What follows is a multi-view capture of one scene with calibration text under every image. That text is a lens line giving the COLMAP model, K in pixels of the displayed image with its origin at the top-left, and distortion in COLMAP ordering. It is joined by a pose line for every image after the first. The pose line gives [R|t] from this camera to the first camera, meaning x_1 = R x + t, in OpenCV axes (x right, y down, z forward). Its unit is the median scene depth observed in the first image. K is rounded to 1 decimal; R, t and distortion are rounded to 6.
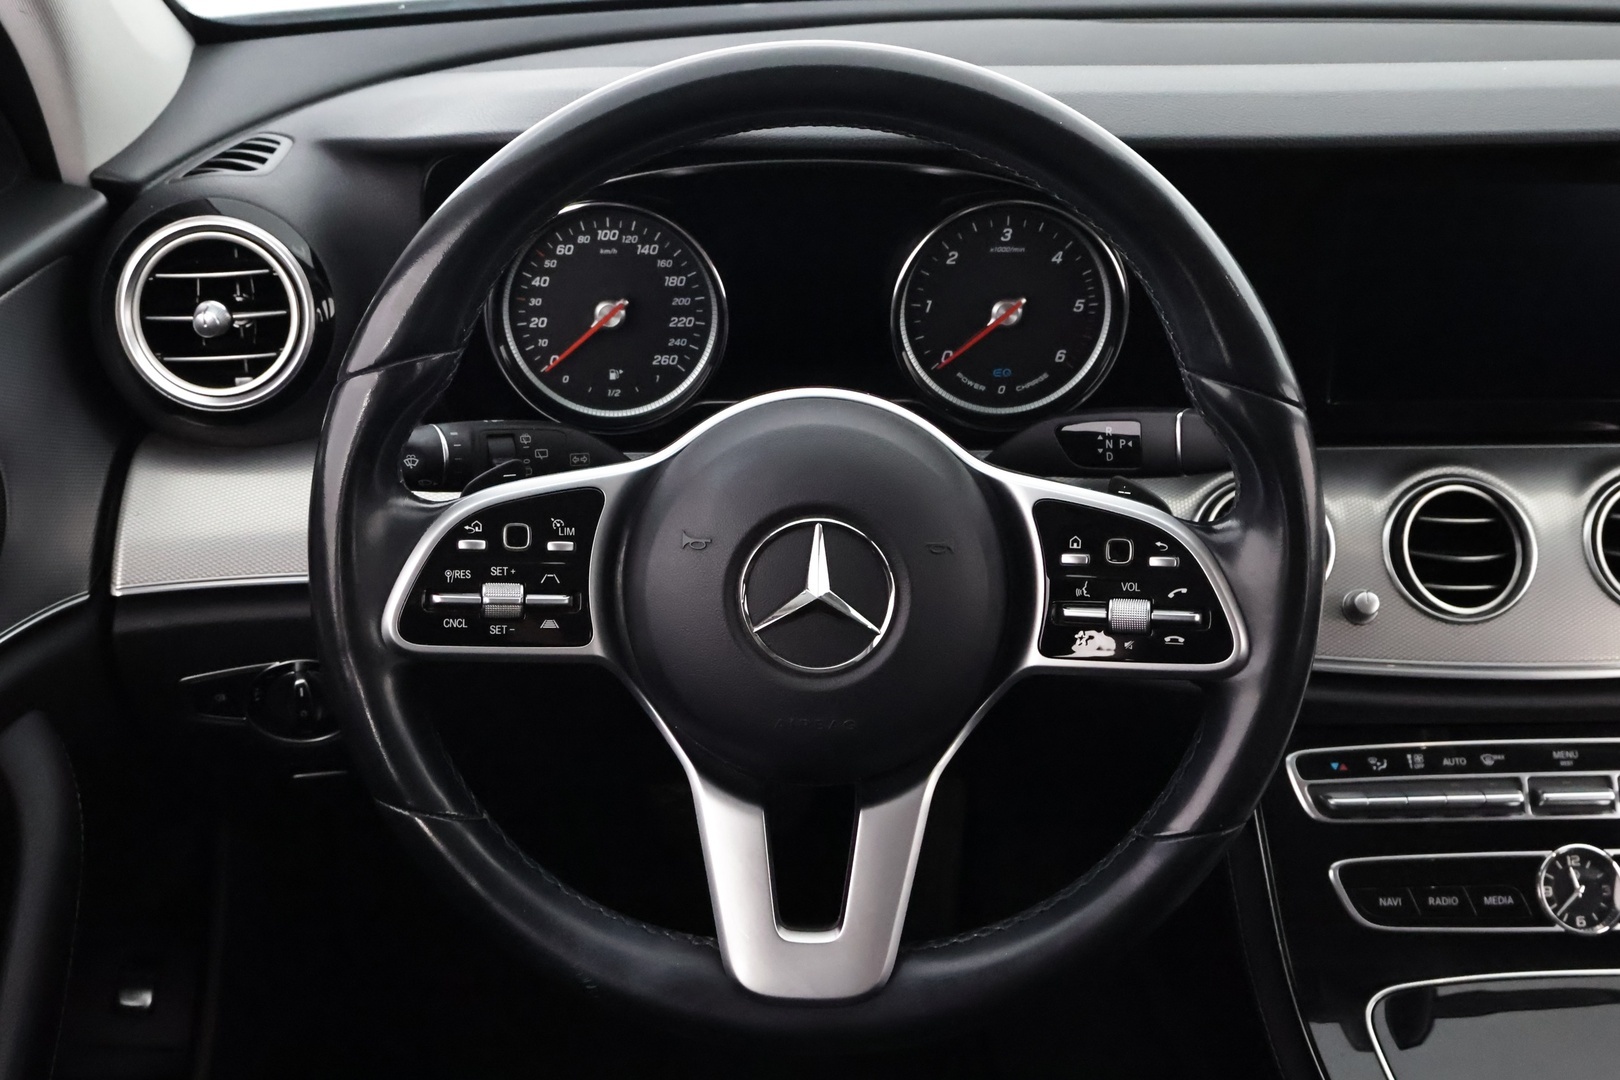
lens RADIAL K [[1790.9, 0, 811.7], [0, 1790.9, 549.3], [0, 0, 1]] dist [-0.007214, 0.000000]
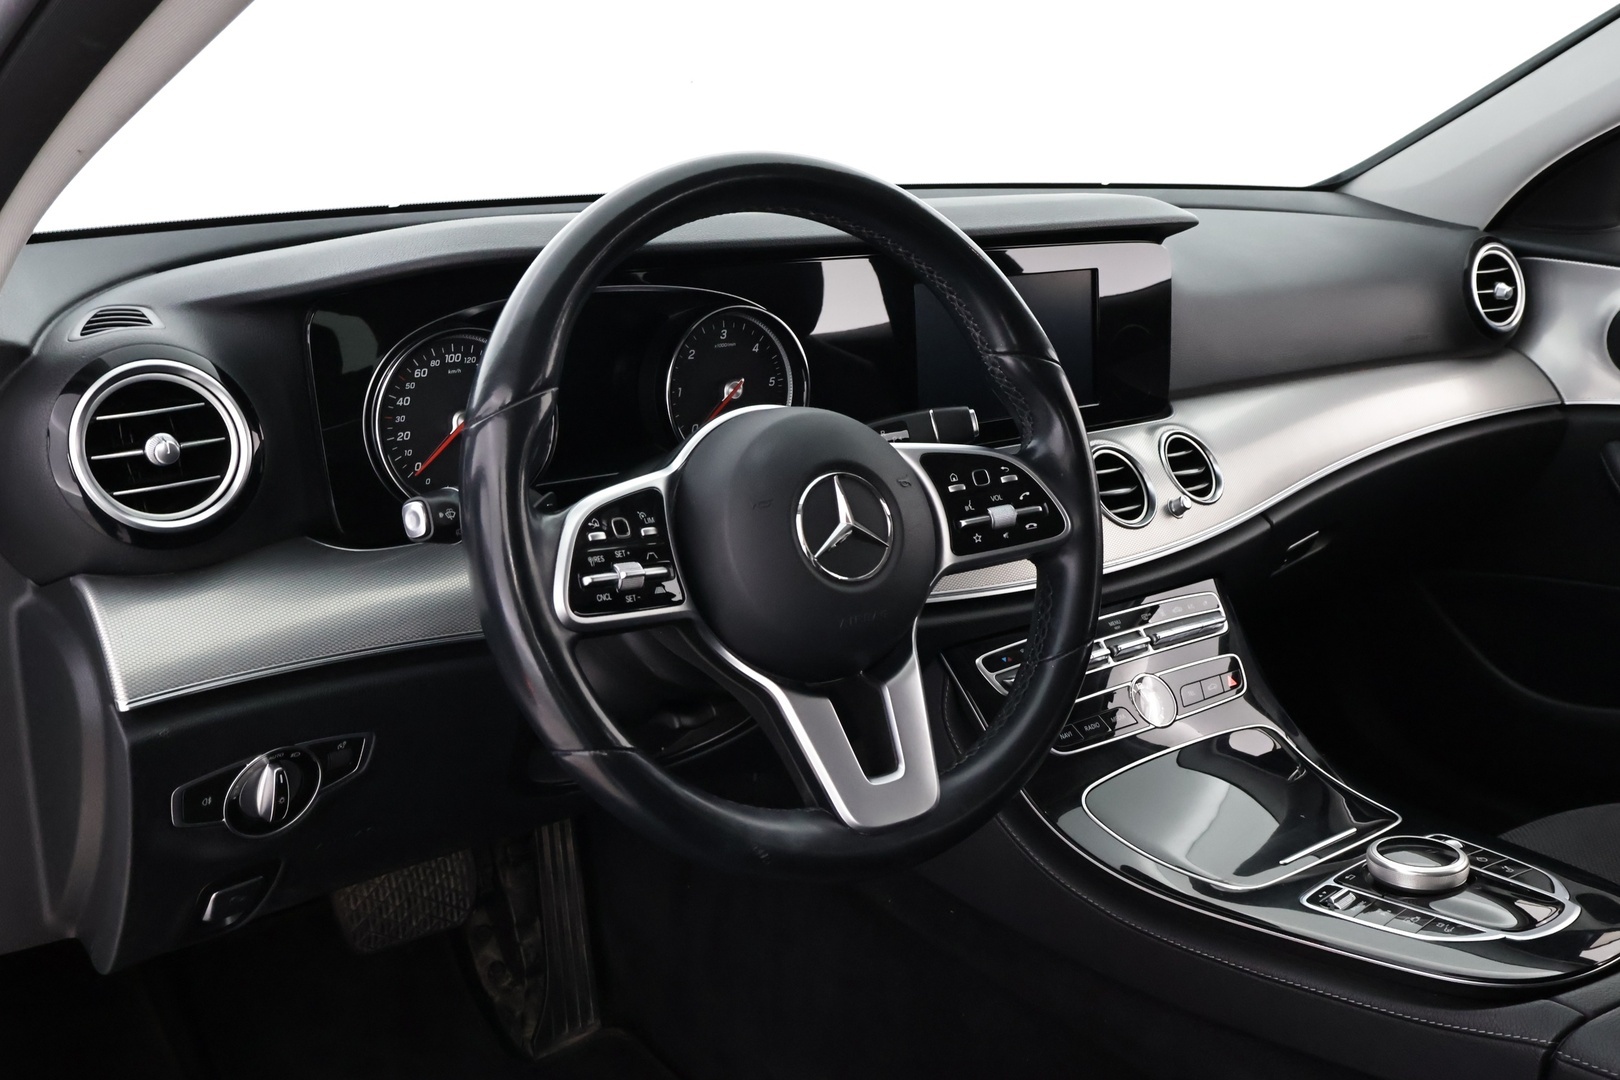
lens RADIAL K [[1505.0, 0, 818.7], [0, 1505.0, 539.8], [0, 0, 1]] dist [-0.003712, 0.000000]
pose [[0.817582, -0.153270, 0.555038, -0.523140], [0.247361, 0.963936, -0.098184, 0.114345], [-0.519973, 0.217568, 0.826010, 0.038367]]
